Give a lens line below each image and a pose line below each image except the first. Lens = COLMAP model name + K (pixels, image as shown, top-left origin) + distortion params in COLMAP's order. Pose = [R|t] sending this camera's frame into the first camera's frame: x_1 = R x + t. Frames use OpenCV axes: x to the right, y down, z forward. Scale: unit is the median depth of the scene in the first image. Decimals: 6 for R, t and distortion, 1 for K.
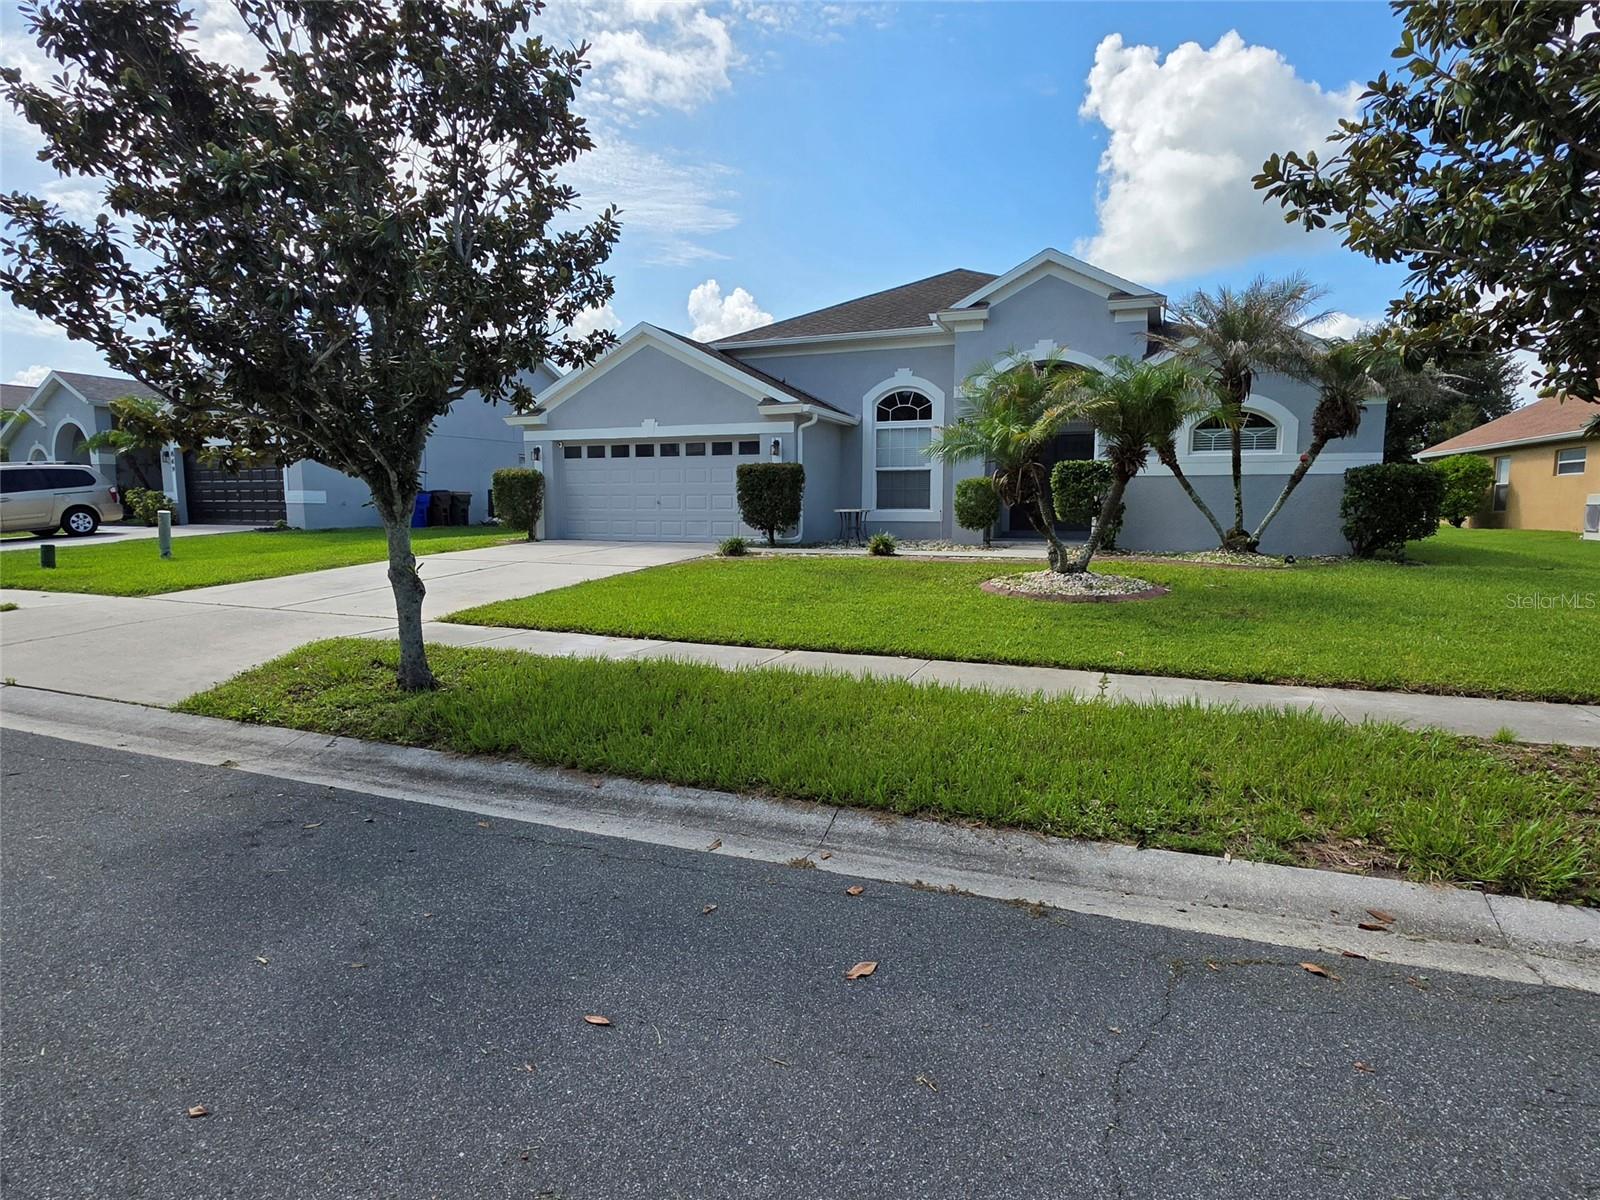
lens RADIAL K [[859.1, 0, 800.0], [0, 859.1, 600.0], [0, 0, 1]] dist [-0.002203, 0.000953]
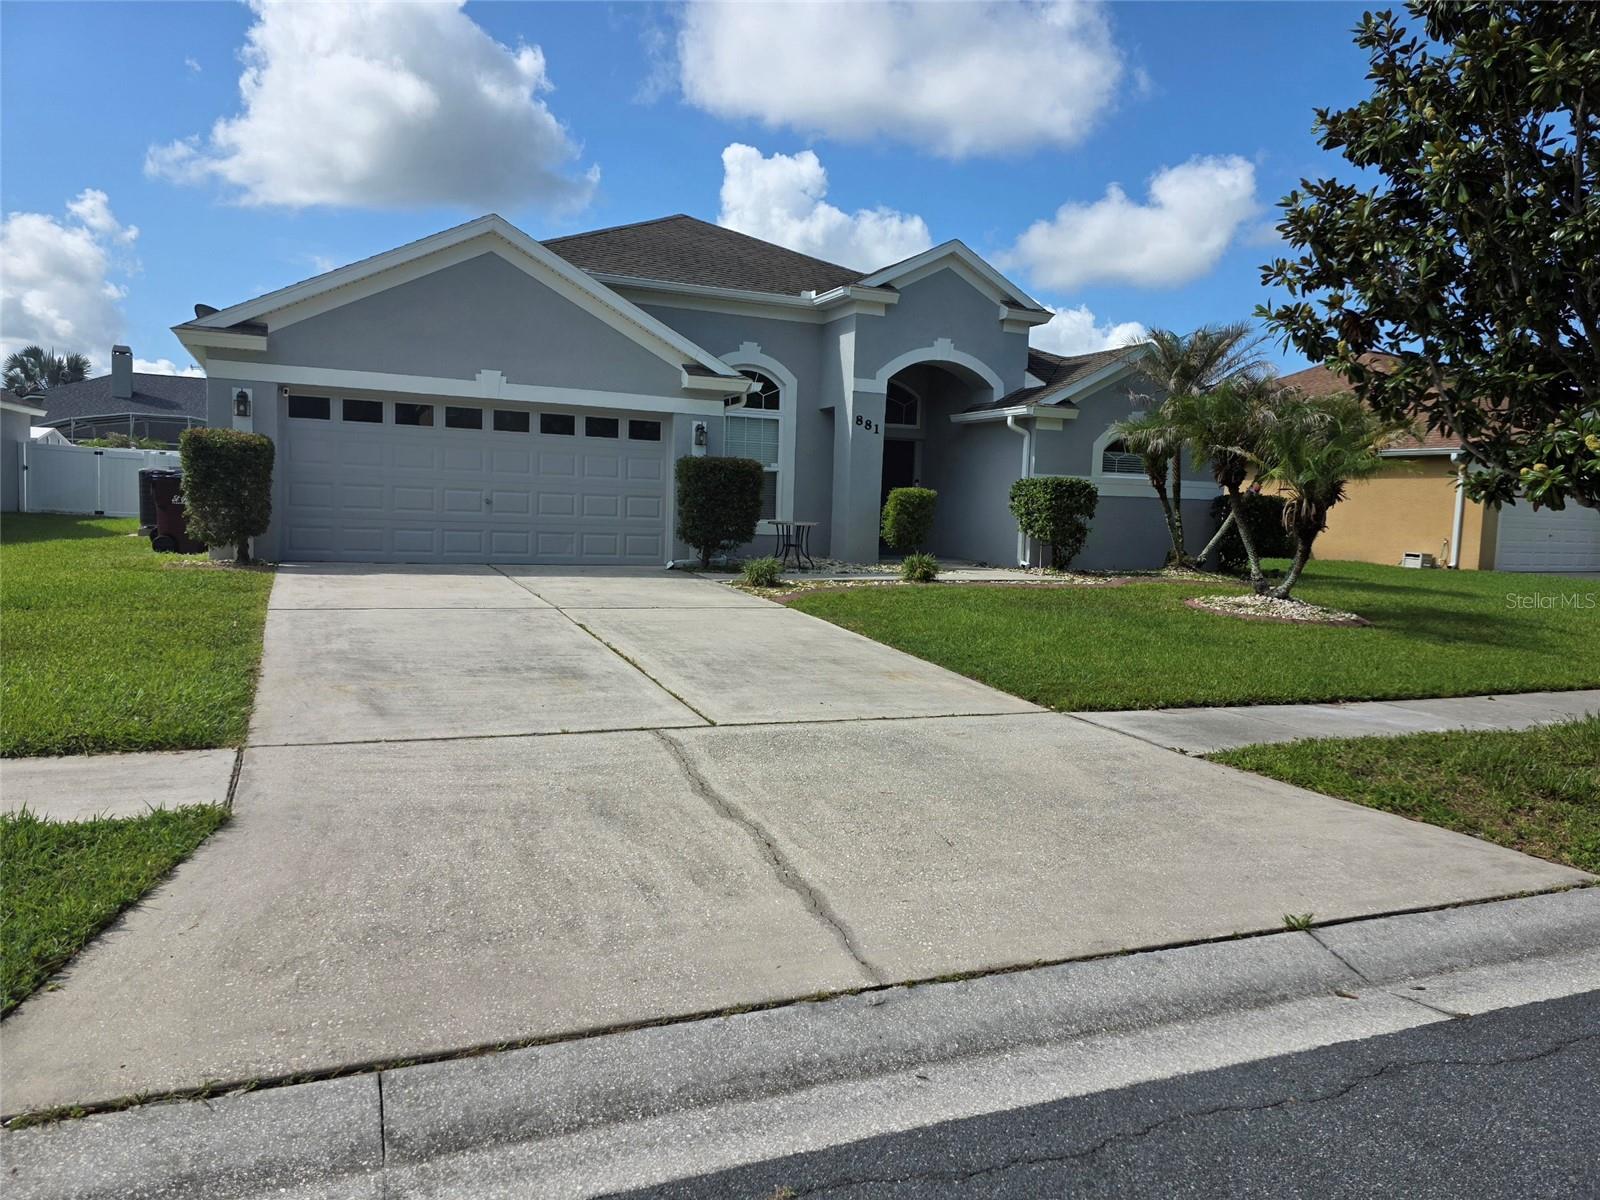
lens RADIAL K [[1074.4, 0, 800.0], [0, 1074.4, 600.0], [0, 0, 1]] dist [0.058959, -0.058277]
pose [[0.700009, -0.036454, 0.713203, -0.595006], [0.048692, 0.998809, 0.003261, -0.034958], [-0.712472, 0.032445, 0.700950, 0.293480]]
